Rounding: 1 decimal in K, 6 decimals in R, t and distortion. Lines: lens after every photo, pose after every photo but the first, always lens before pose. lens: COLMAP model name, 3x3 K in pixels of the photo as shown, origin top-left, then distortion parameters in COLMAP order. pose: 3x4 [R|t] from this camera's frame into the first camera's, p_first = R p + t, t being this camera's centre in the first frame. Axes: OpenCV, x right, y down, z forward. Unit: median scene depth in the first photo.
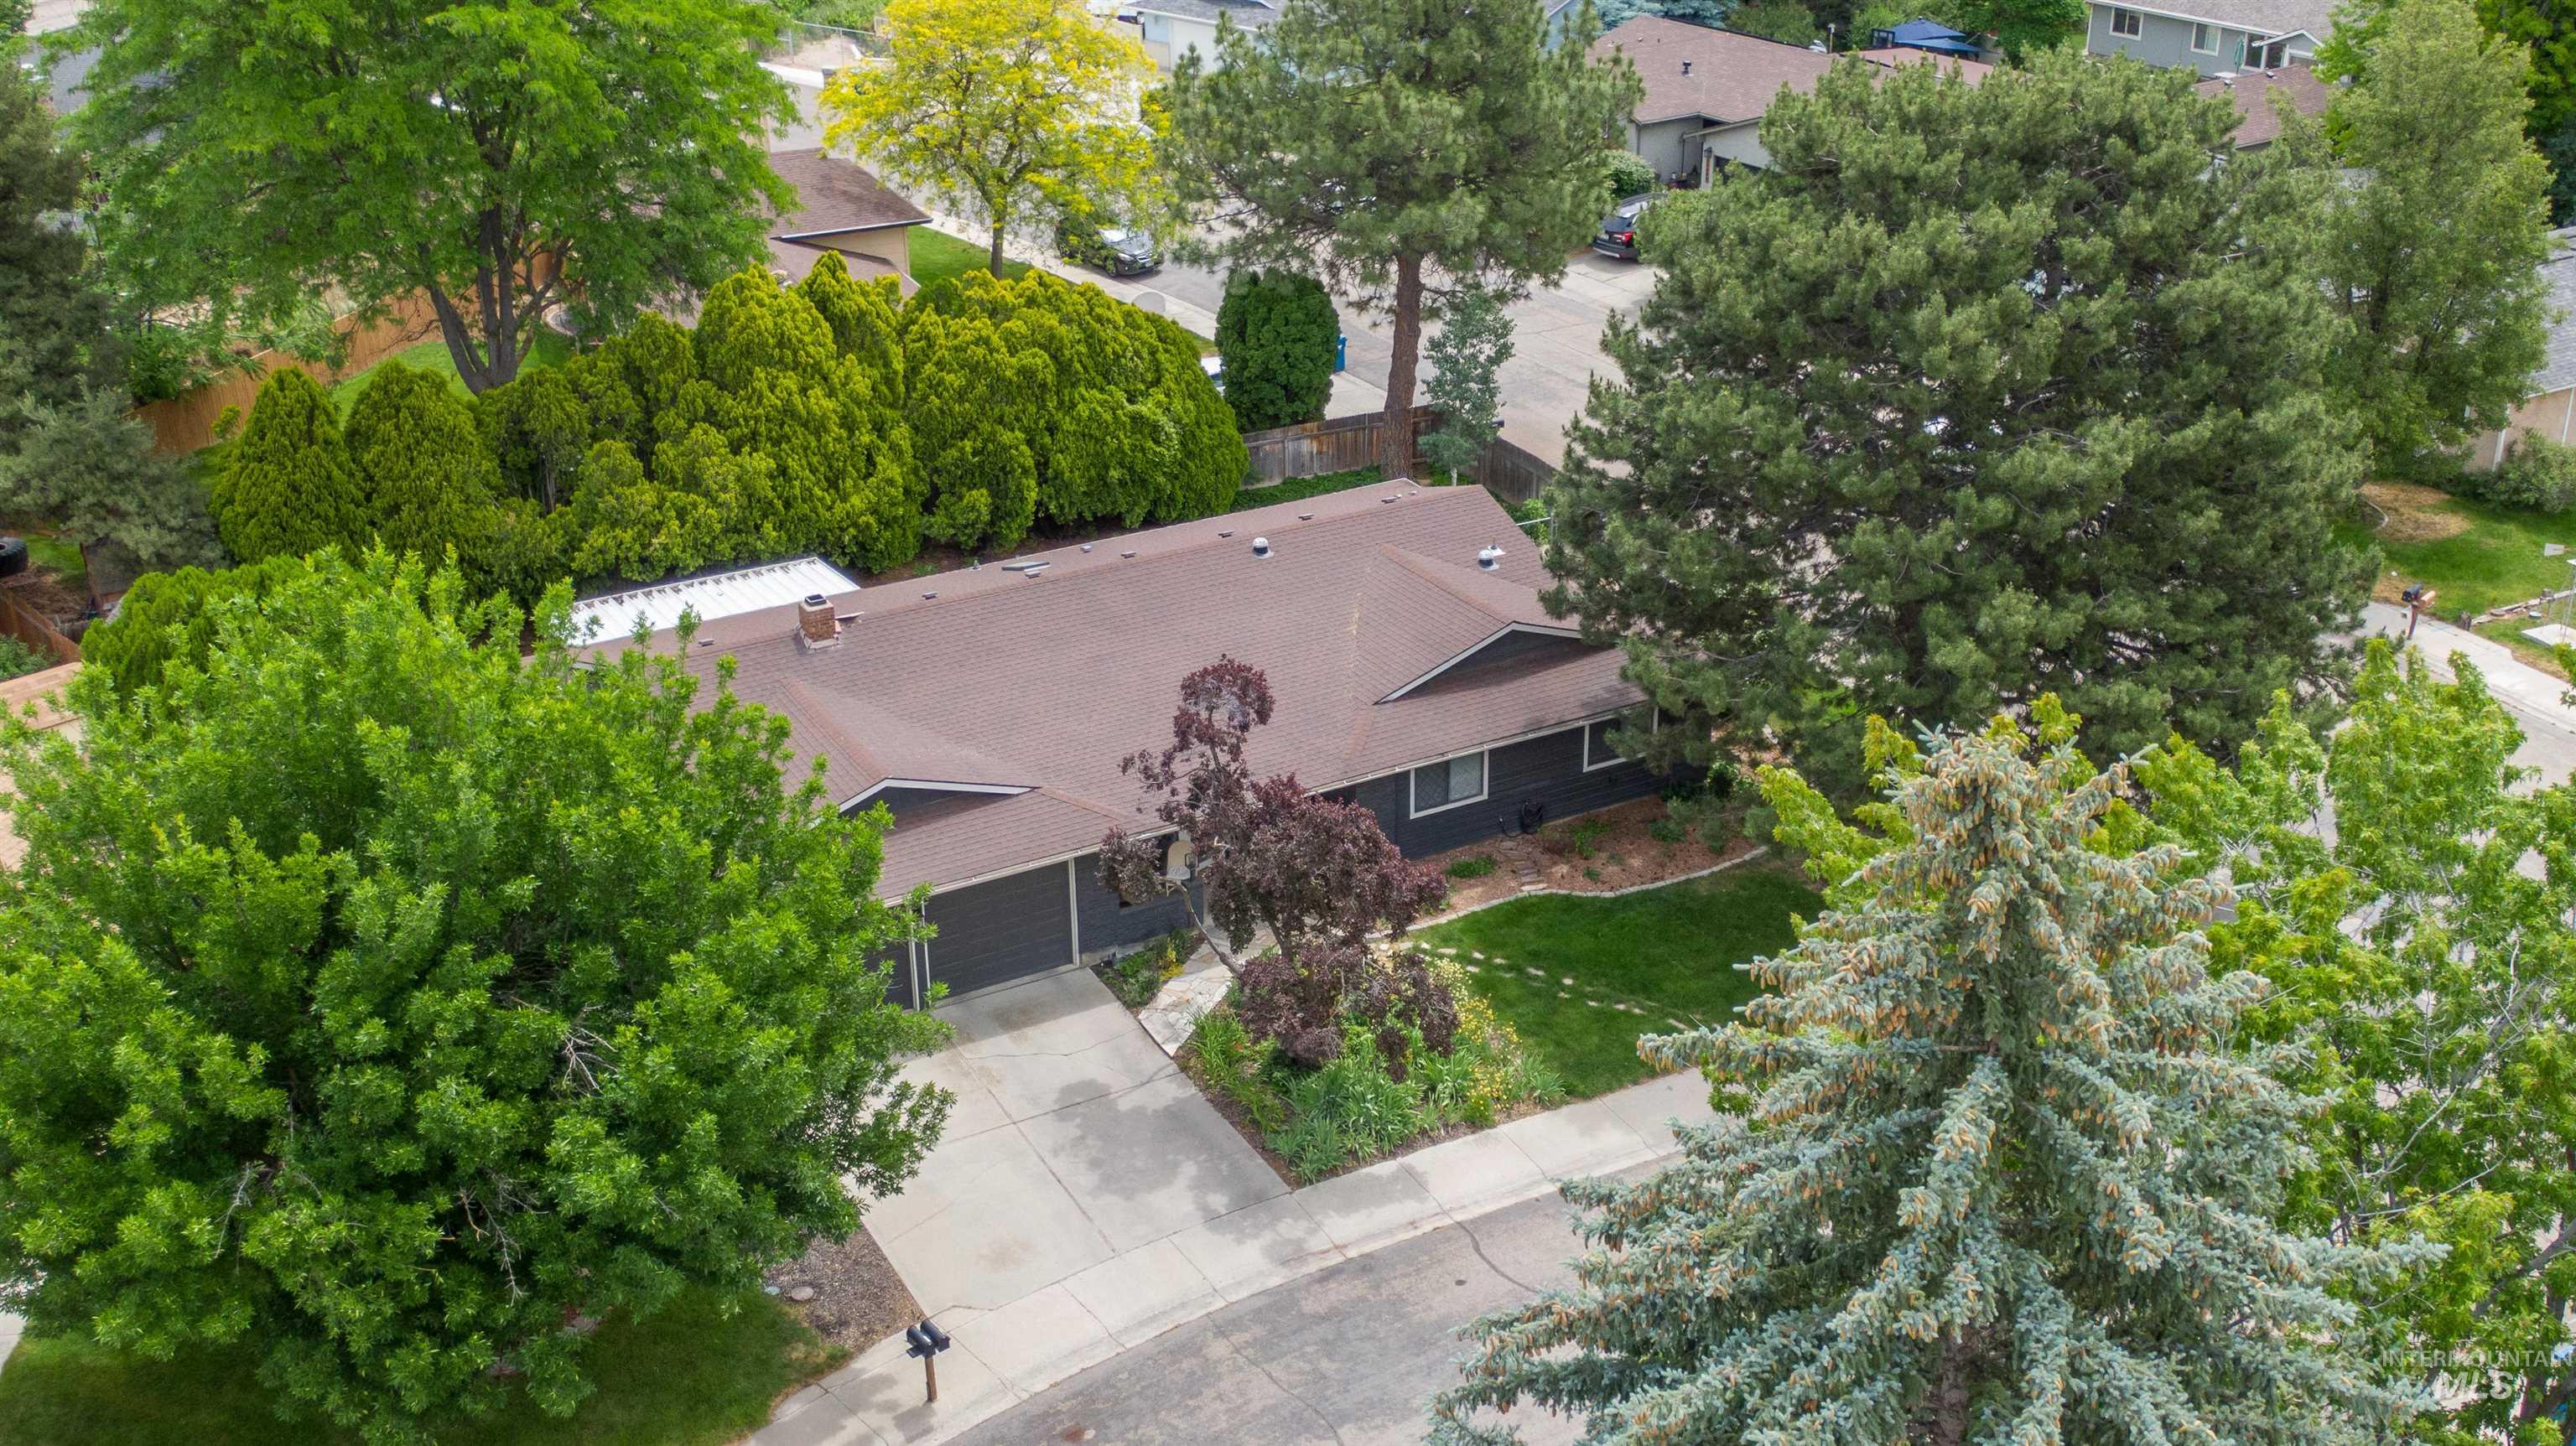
lens RADIAL K [[2829.6, 0, 1284.9], [0, 2829.6, 721.9], [0, 0, 1]] dist [-0.025484, 0.000000]
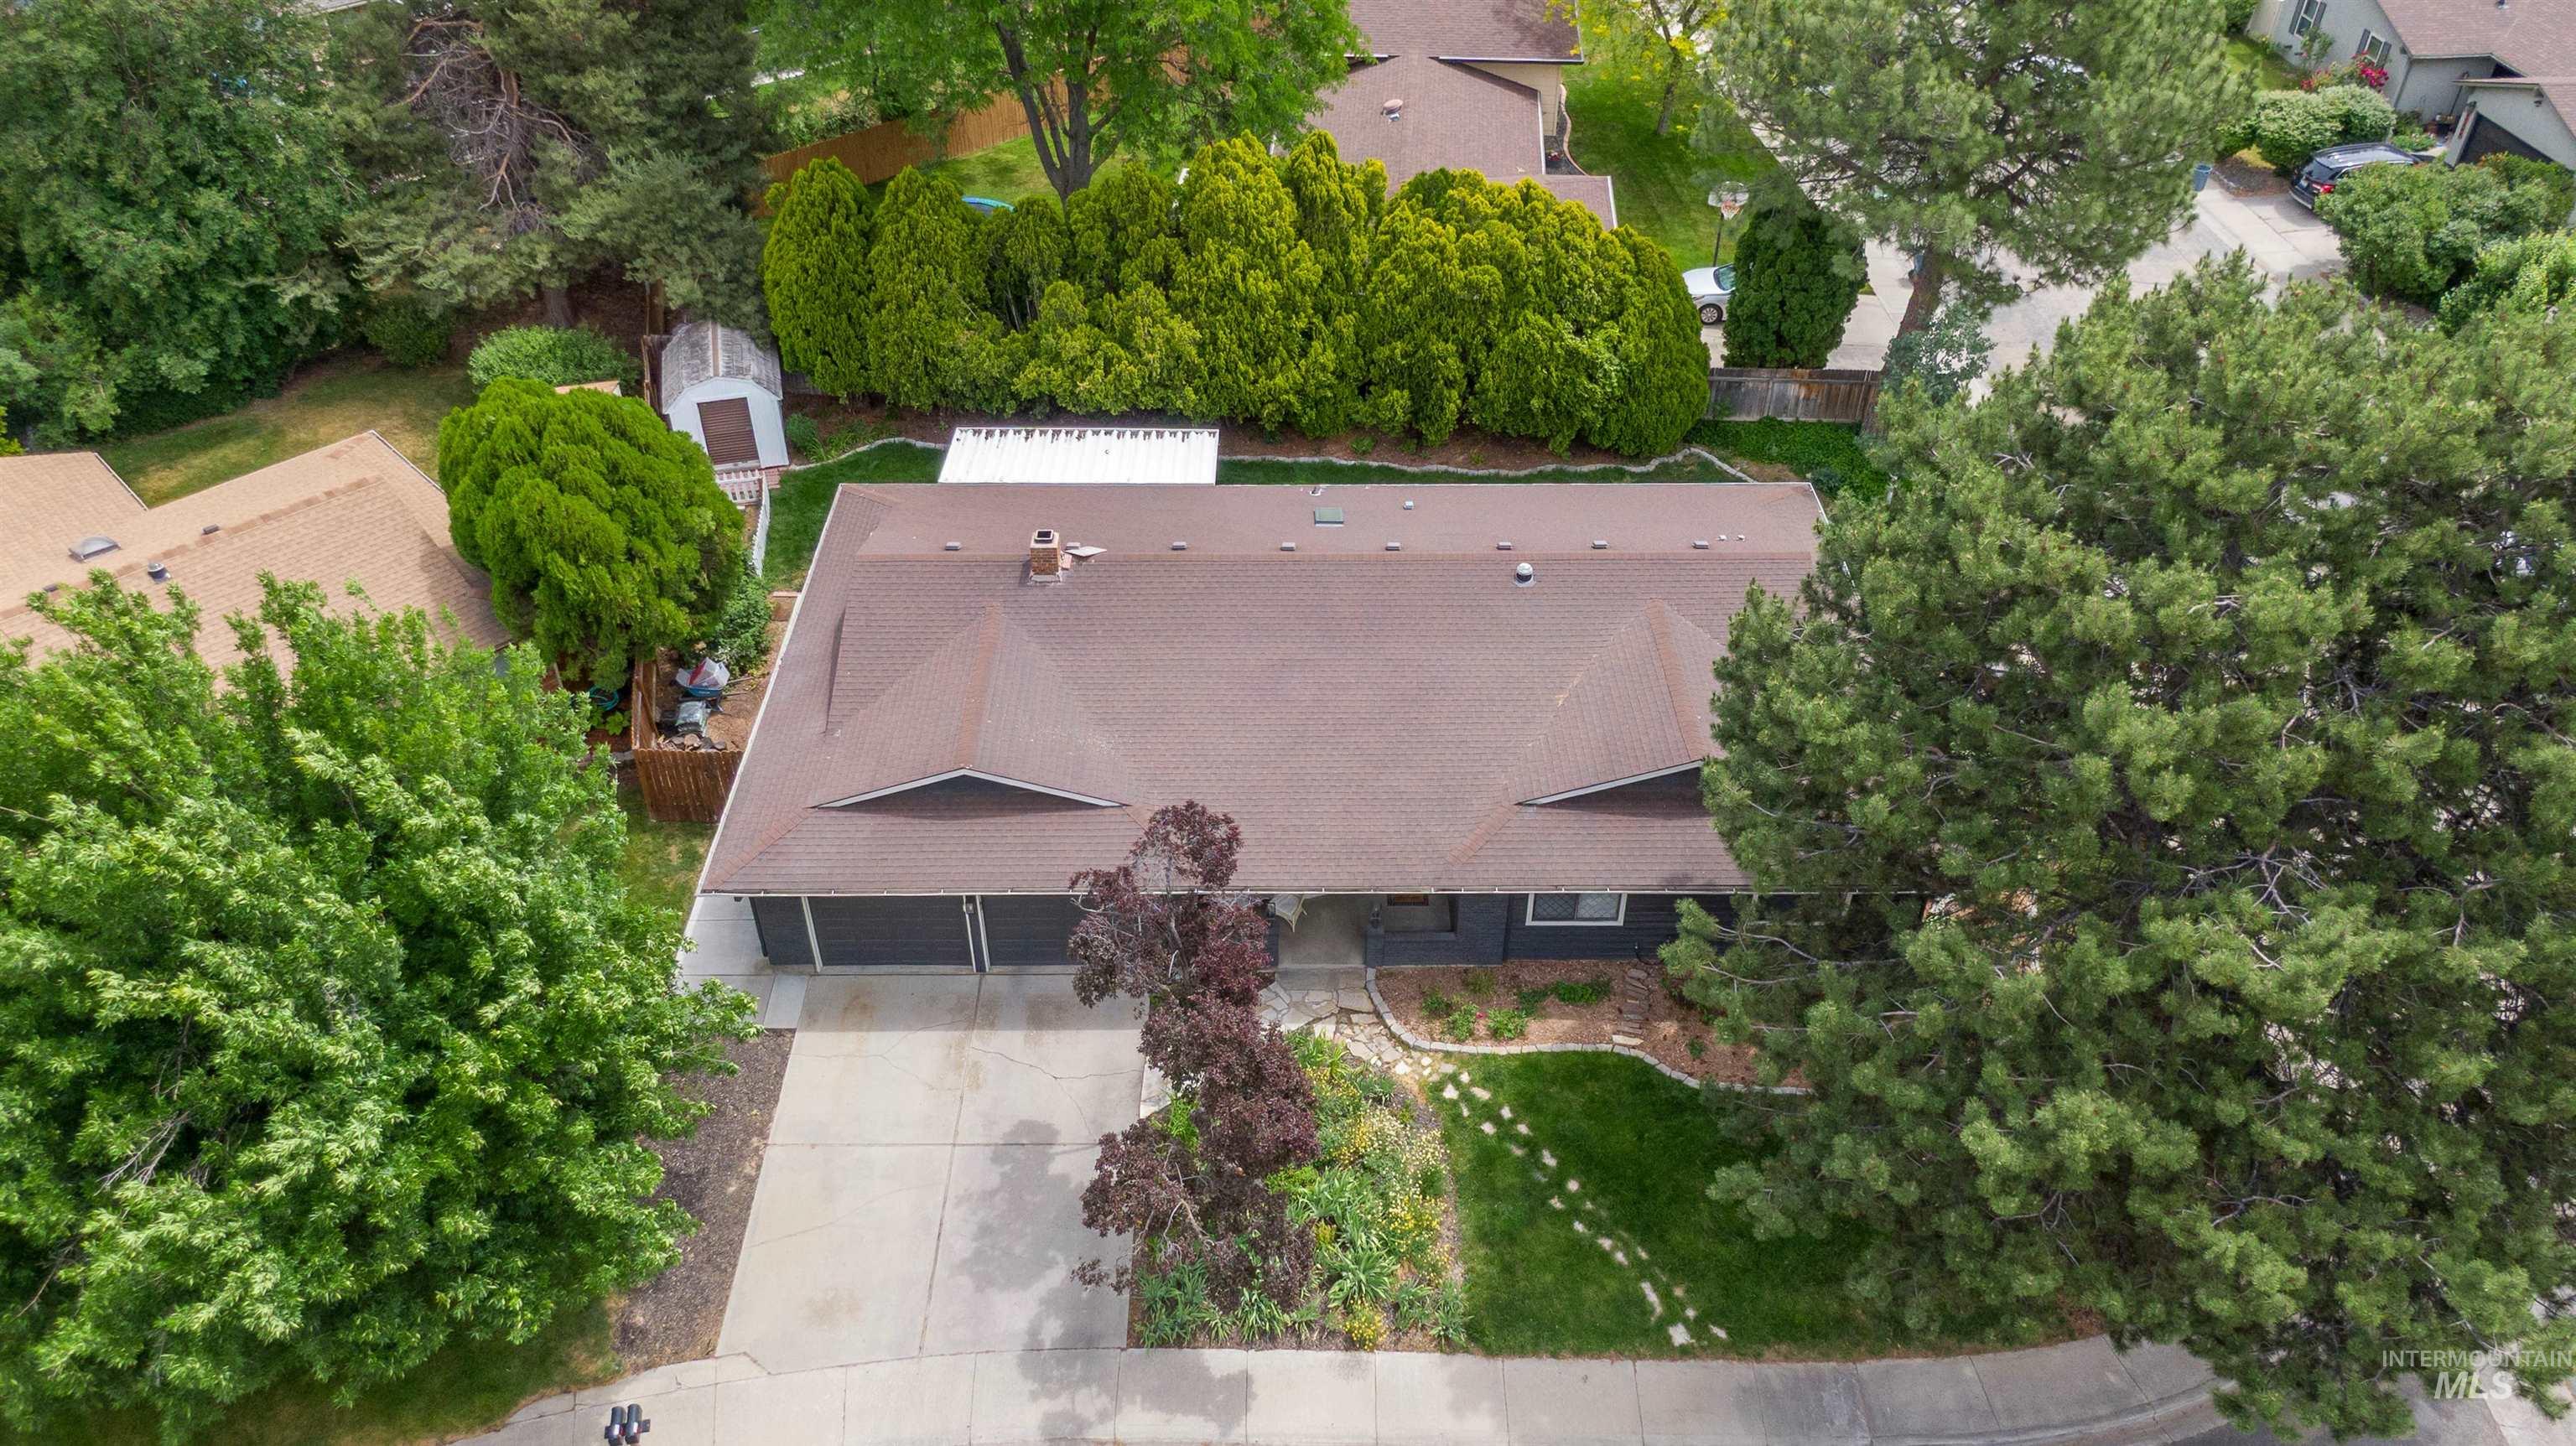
lens RADIAL K [[1898.2, 0, 1295.1], [0, 1898.2, 725.2], [0, 0, 1]] dist [0.012518, -0.007848]
pose [[0.872477, 0.312966, -0.375282, 0.164191], [-0.208645, 0.933054, 0.293050, -0.168150], [0.441873, -0.177379, 0.879366, 0.347635]]
